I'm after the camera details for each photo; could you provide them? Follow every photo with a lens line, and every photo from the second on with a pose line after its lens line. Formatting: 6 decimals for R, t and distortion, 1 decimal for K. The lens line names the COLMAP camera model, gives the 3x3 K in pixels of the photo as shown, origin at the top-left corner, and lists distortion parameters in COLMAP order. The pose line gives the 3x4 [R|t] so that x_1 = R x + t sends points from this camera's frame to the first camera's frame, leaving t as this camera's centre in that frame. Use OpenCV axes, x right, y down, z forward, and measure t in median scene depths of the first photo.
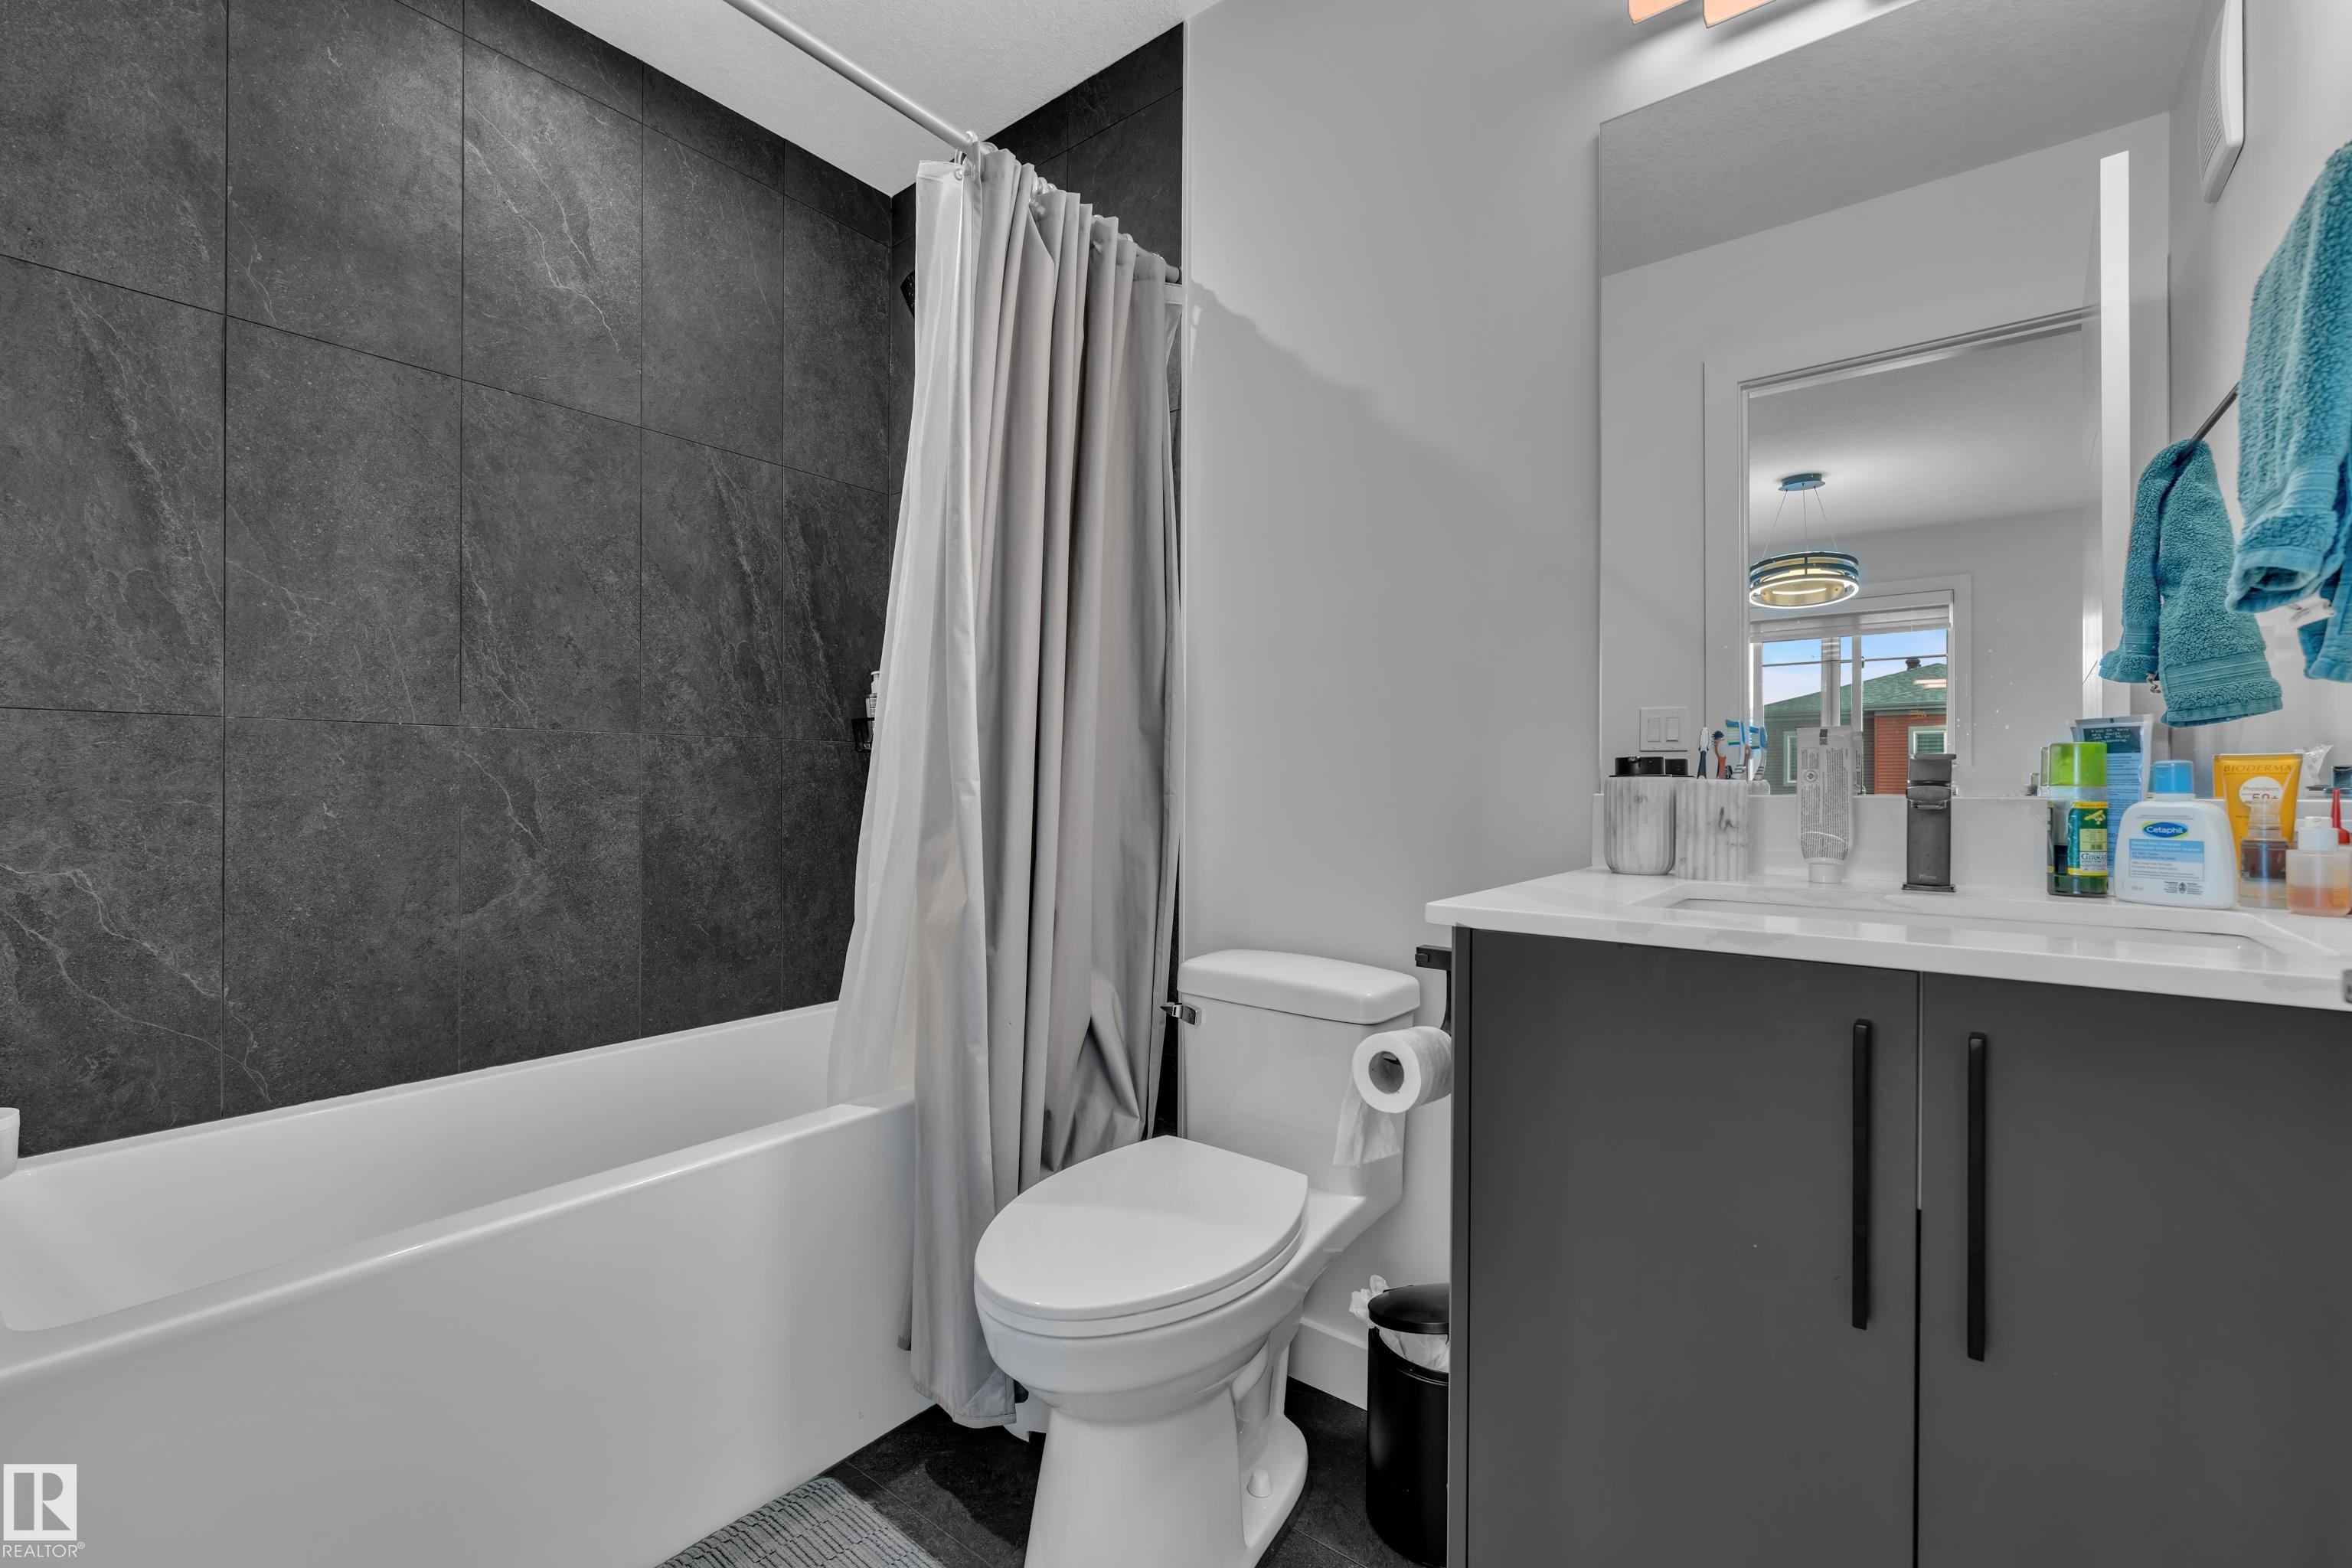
lens RADIAL K [[948.3, 0, 1180.9], [0, 948.3, 773.8], [0, 0, 1]] dist [0.002271, 0.000582]
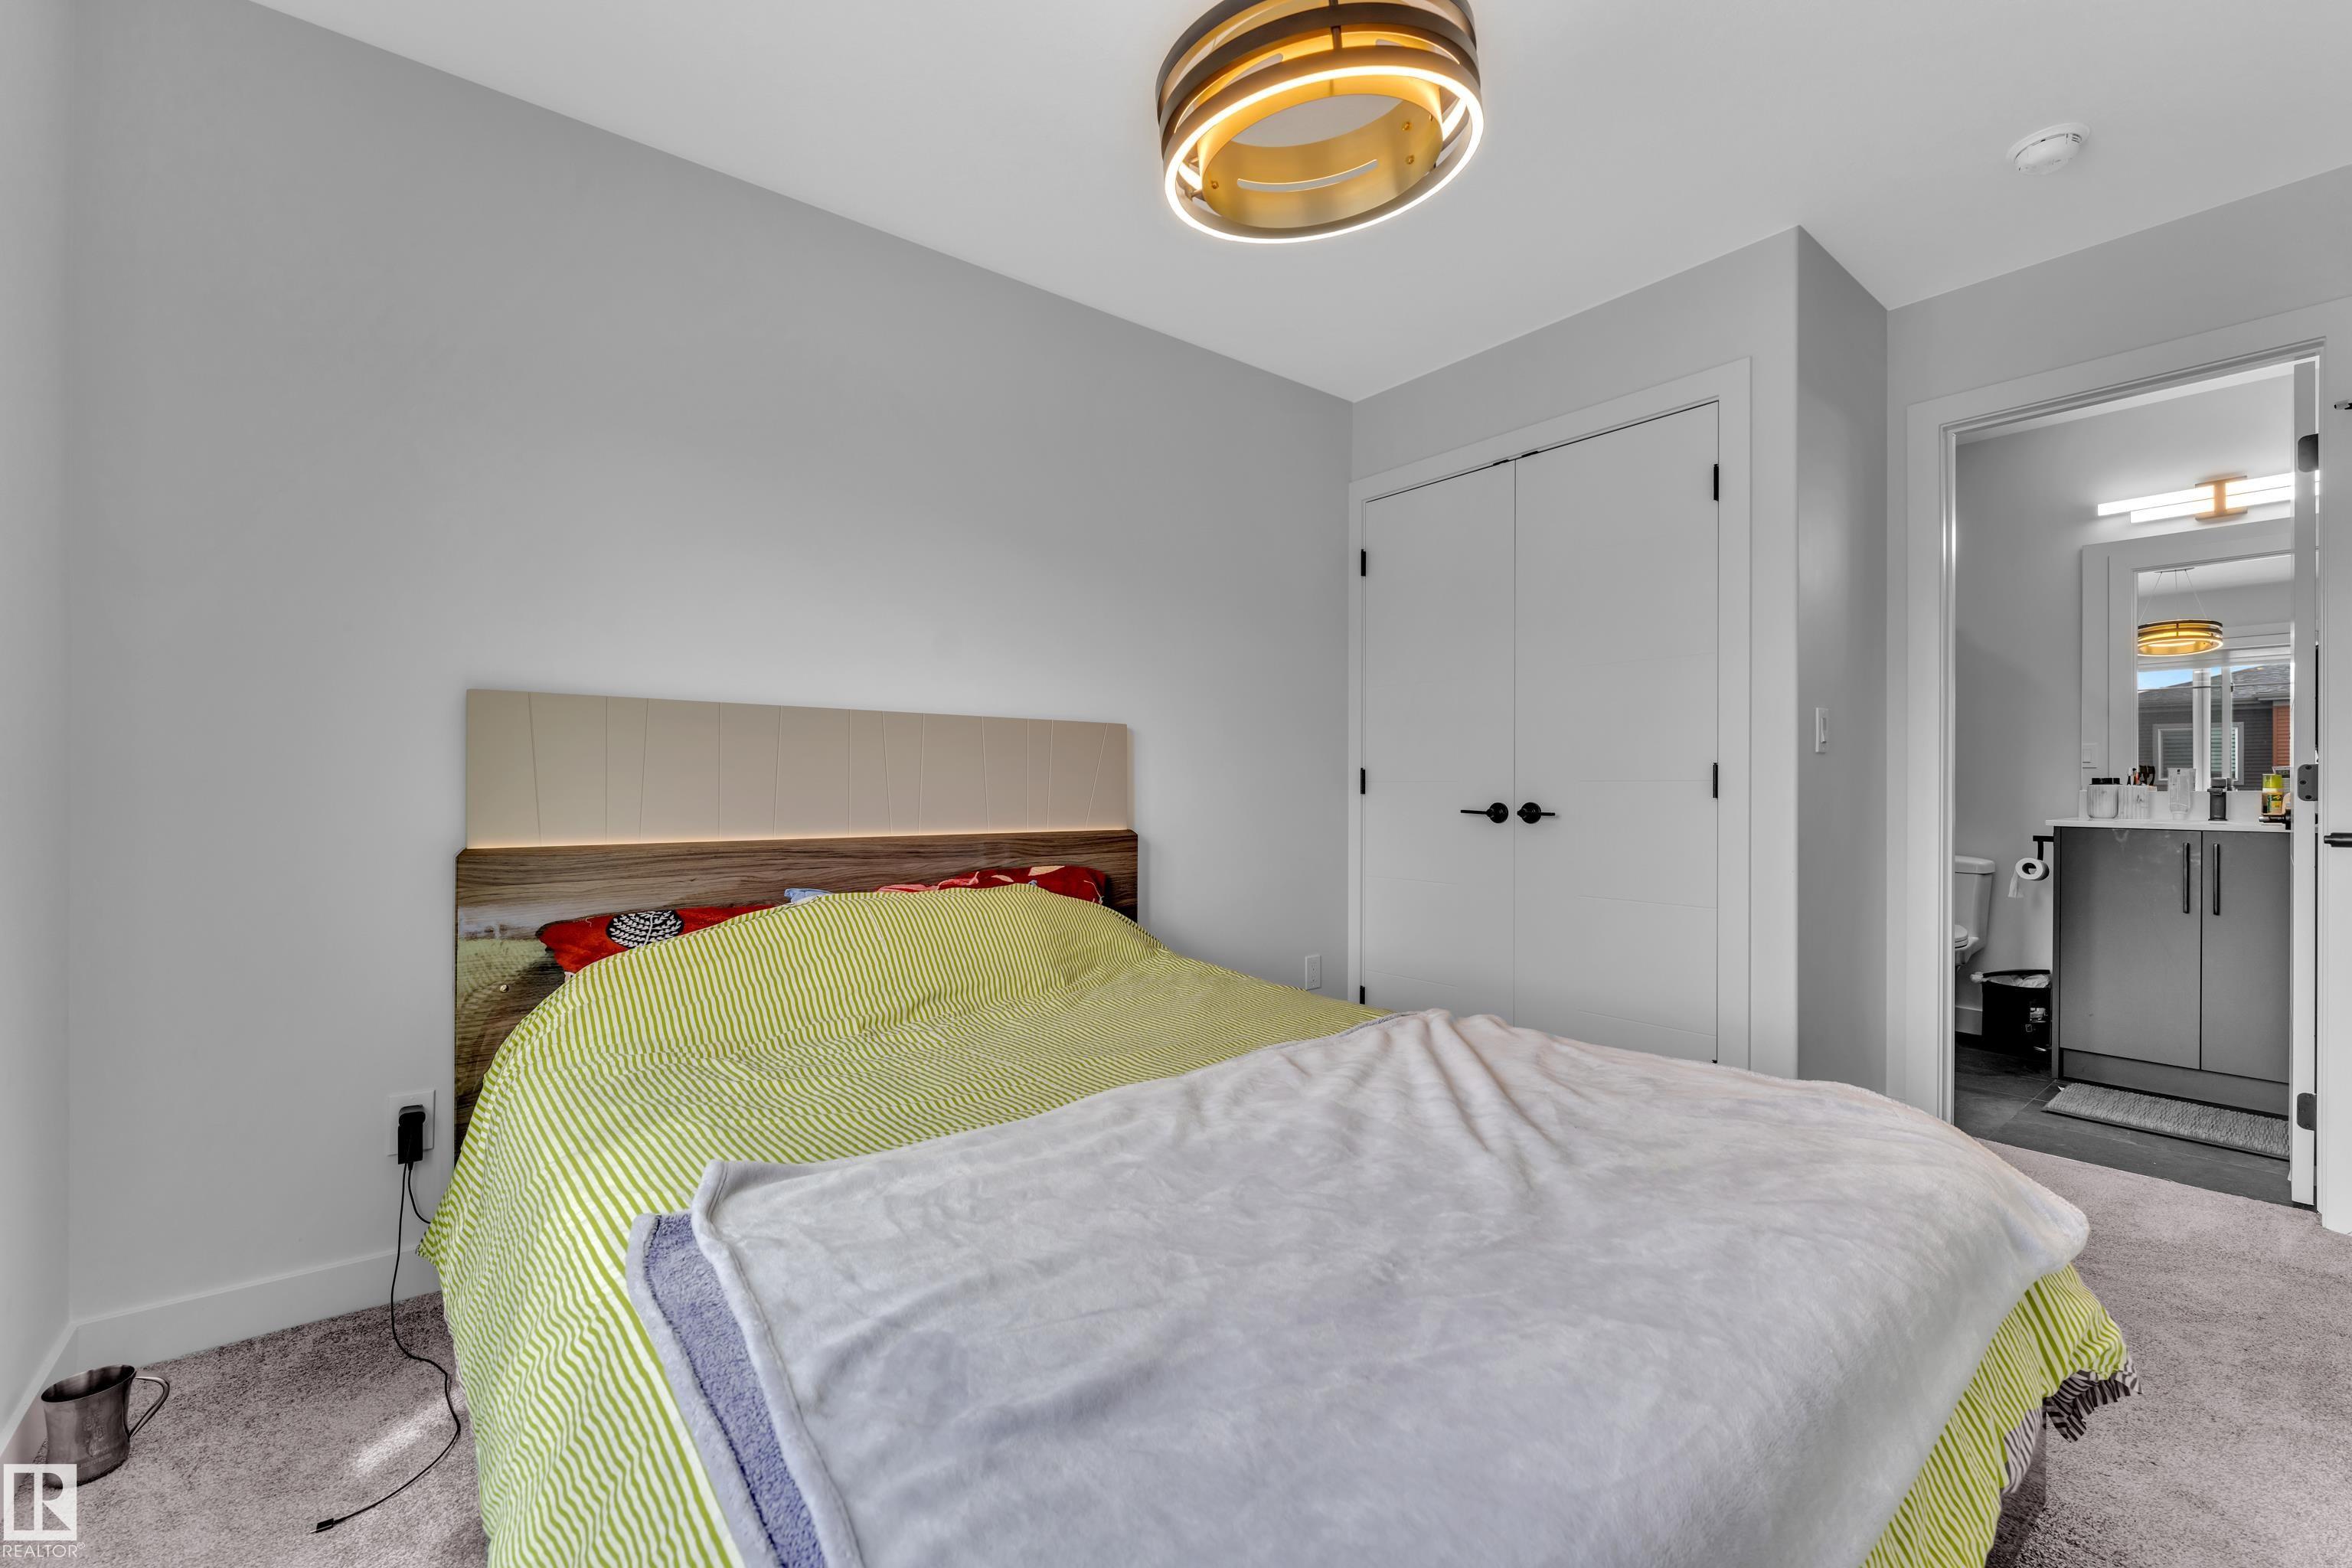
lens RADIAL K [[948.3, 0, 1177.1], [0, 948.3, 791.4], [0, 0, 1]] dist [0.002271, 0.000582]
pose [[0.973922, -0.004358, -0.226842, -1.577815], [0.009907, 0.999679, 0.023332, -0.071053], [0.226667, -0.024971, 0.973652, -2.416534]]
